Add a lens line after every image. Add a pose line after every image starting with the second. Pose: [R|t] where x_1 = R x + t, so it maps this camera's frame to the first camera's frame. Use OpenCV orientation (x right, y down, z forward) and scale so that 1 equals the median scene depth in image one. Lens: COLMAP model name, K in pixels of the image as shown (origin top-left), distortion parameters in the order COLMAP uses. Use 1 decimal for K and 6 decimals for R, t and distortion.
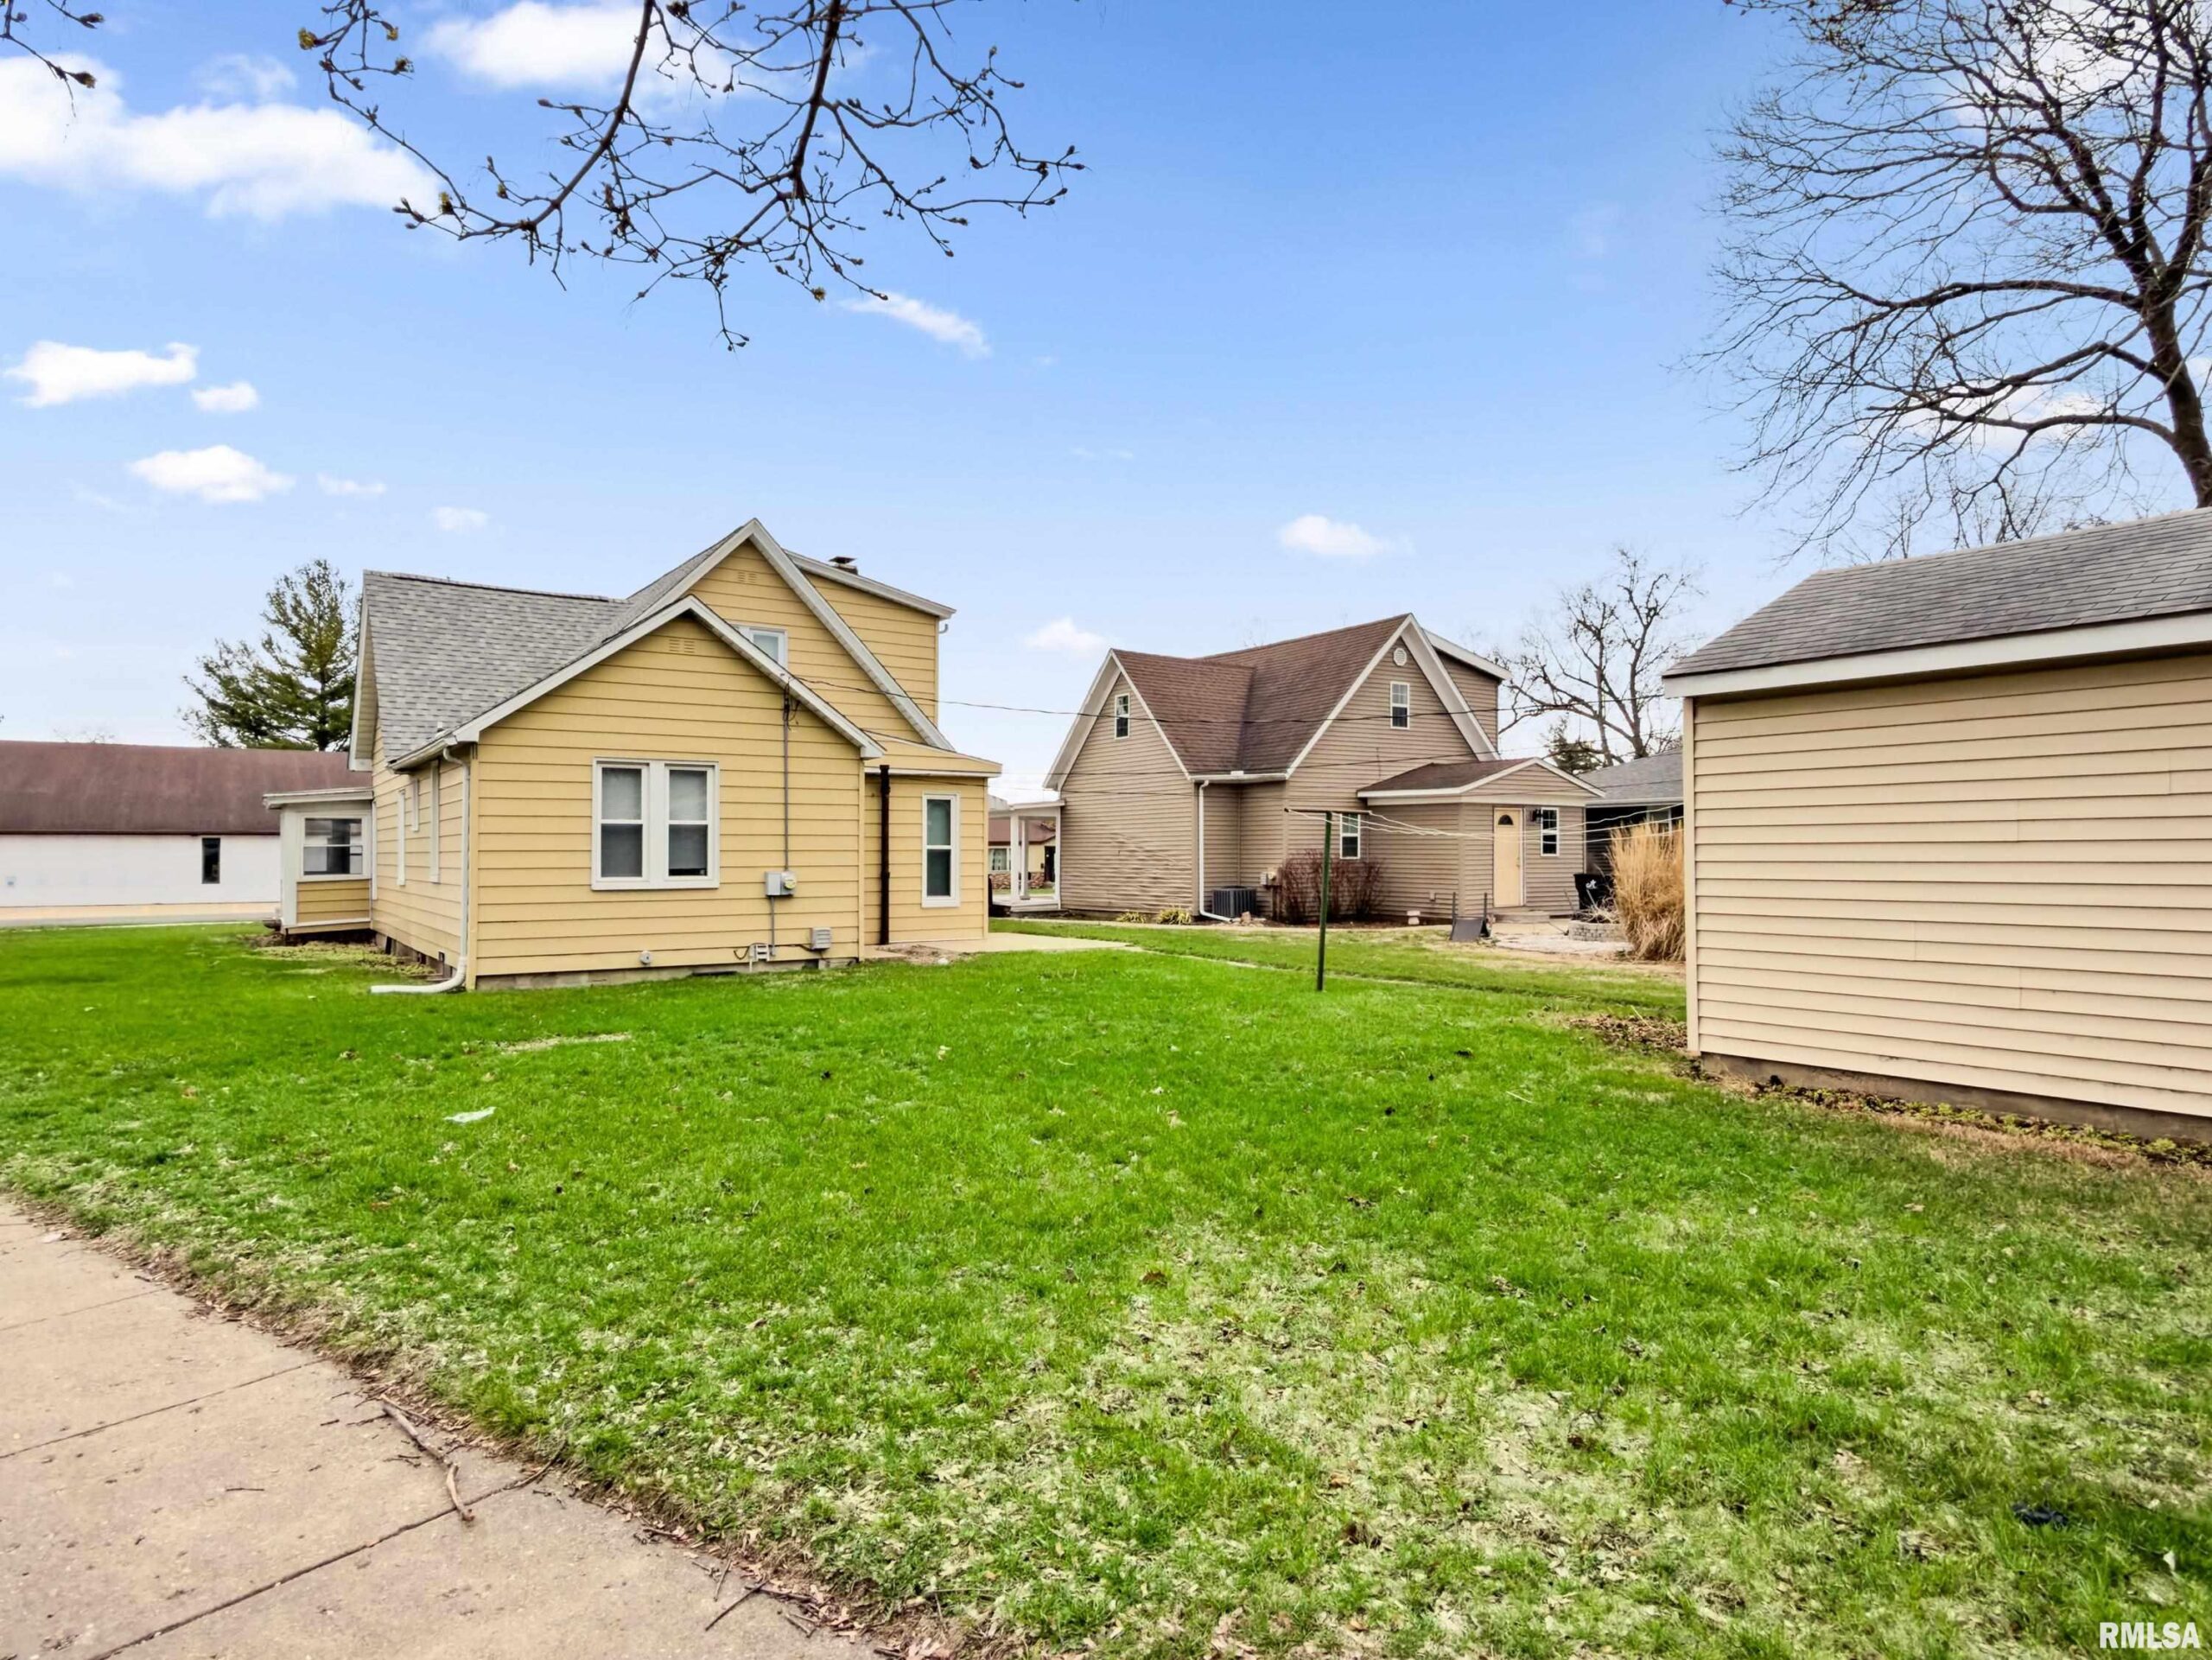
lens RADIAL K [[1278.6, 0, 1097.4], [0, 1278.6, 828.9], [0, 0, 1]] dist [-0.043930, -0.000112]
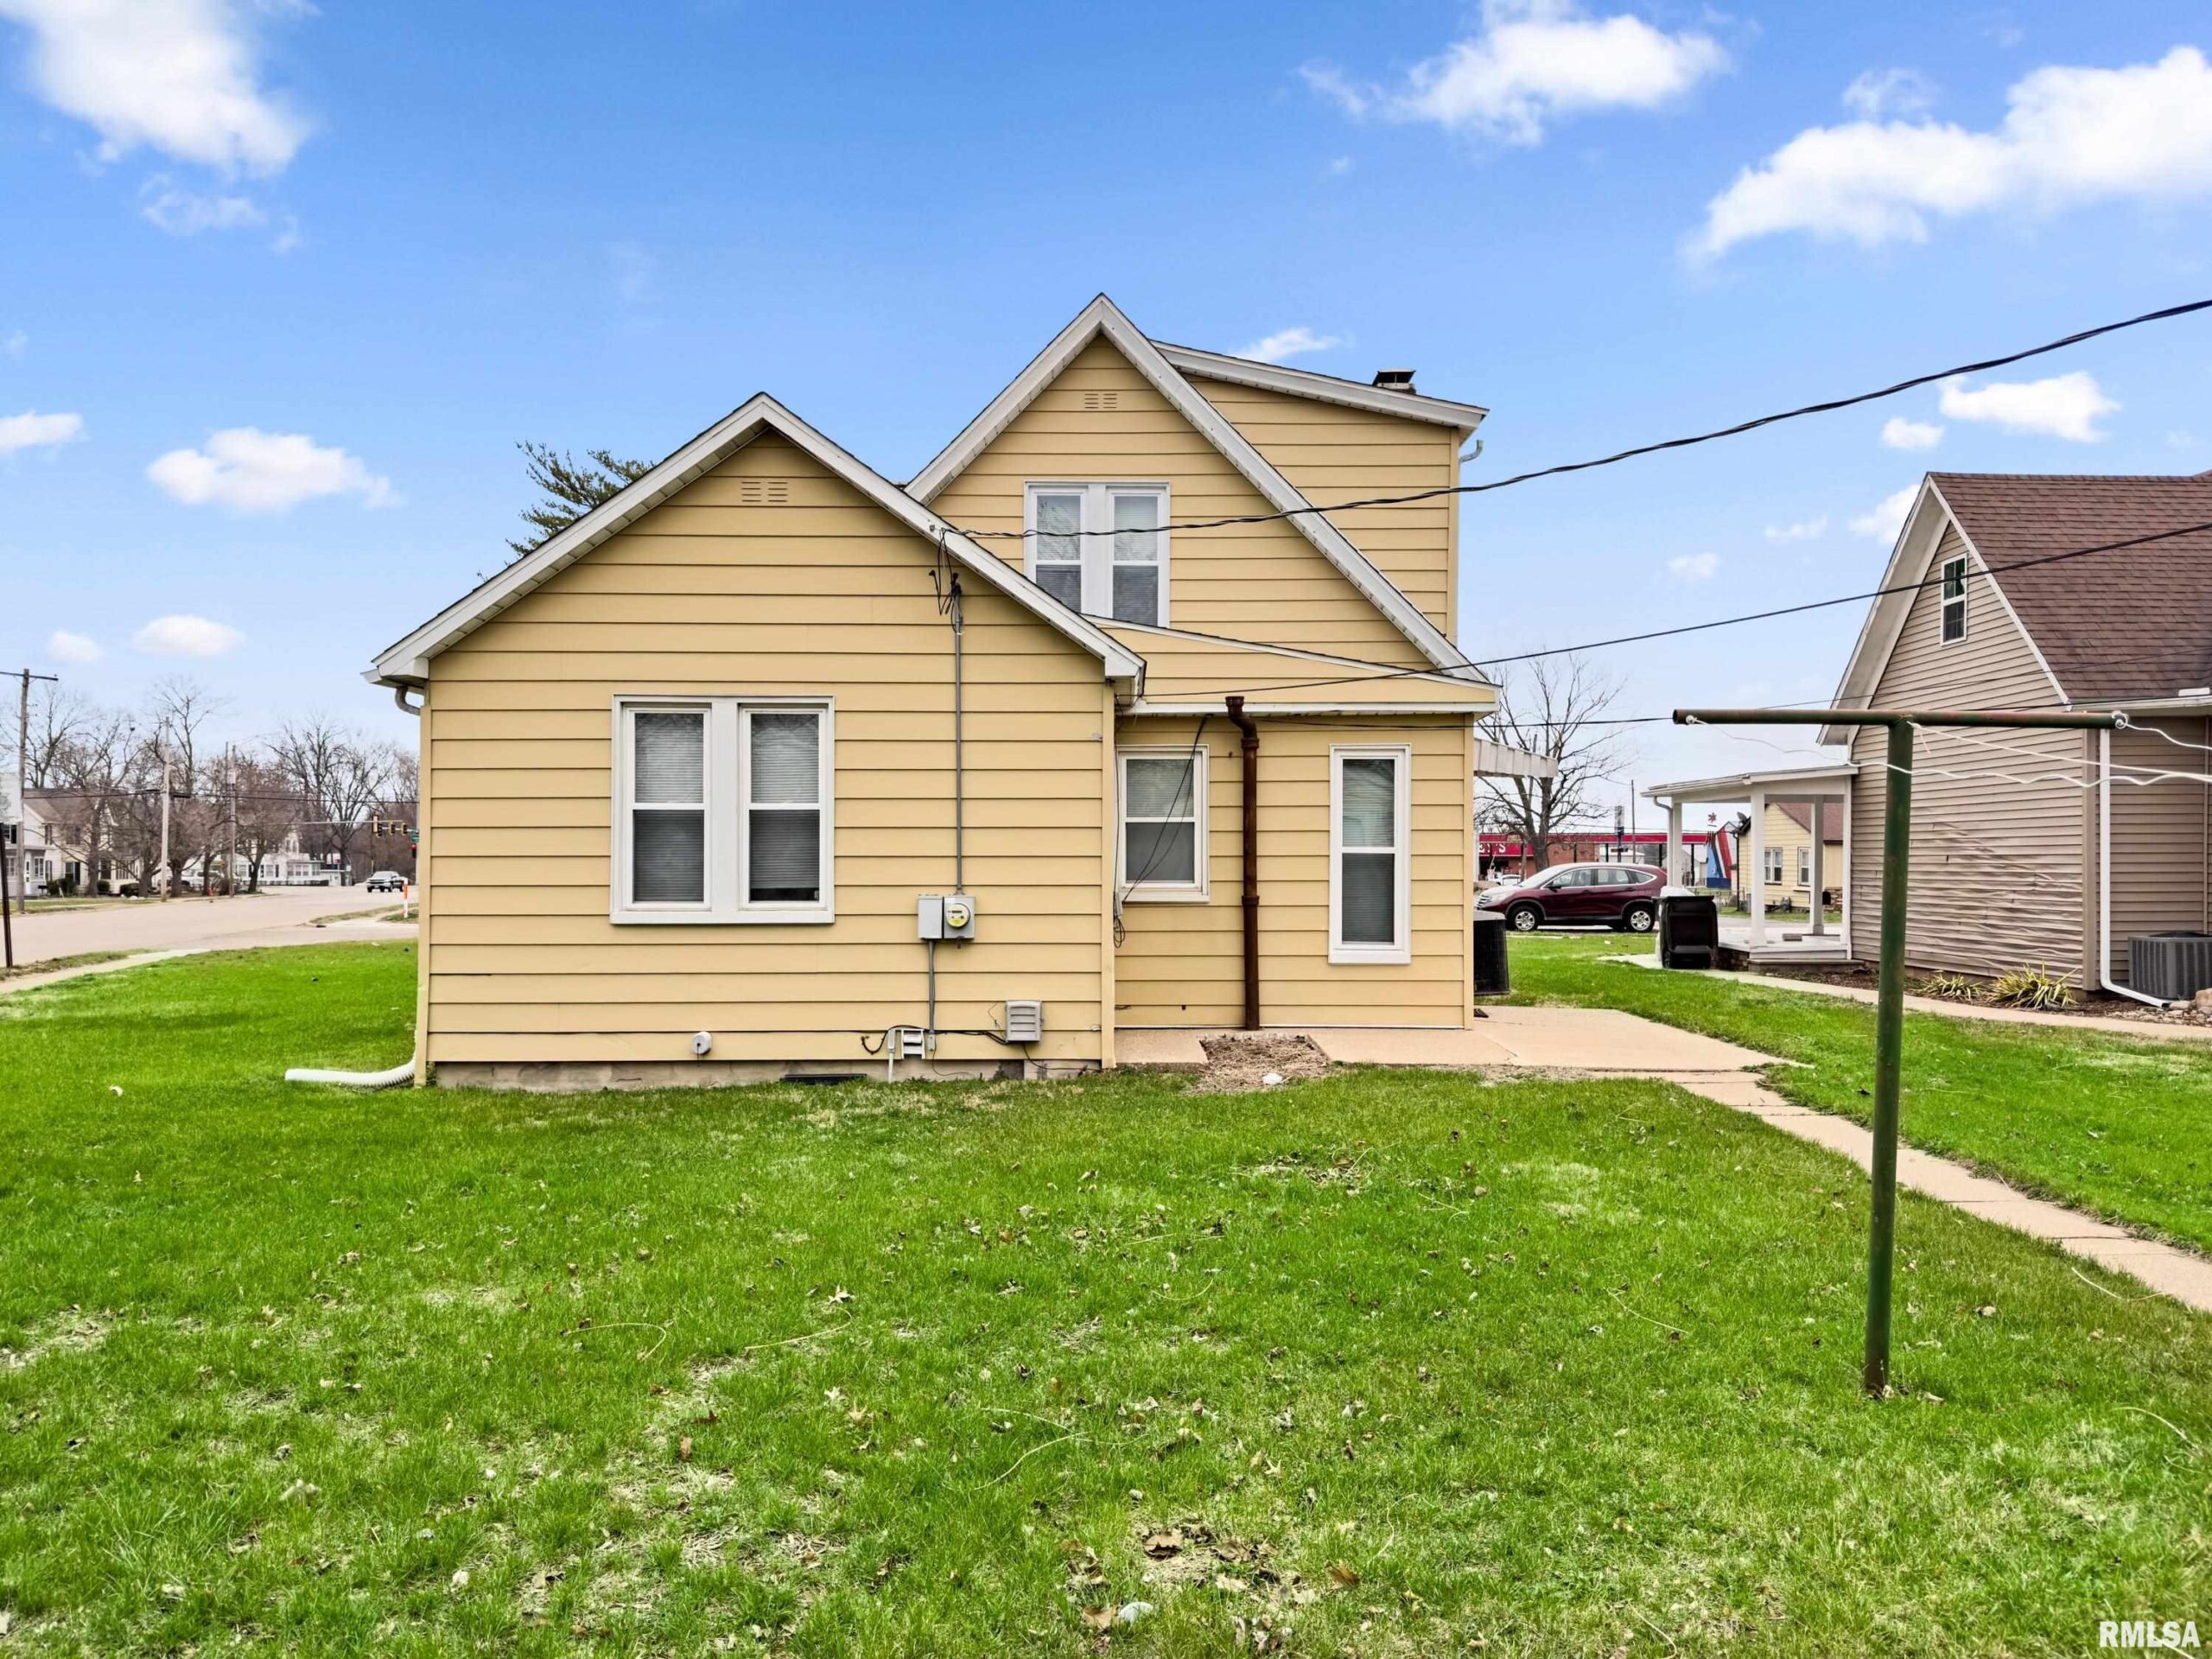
lens RADIAL K [[1583.1, 0, 1115.0], [0, 1583.1, 842.0], [0, 0, 1]] dist [0.047065, -0.030022]
pose [[0.830717, -0.001201, -0.556694, 0.183464], [0.007300, 0.999935, 0.008735, 0.005522], [0.556647, -0.011320, 0.830672, 0.478983]]
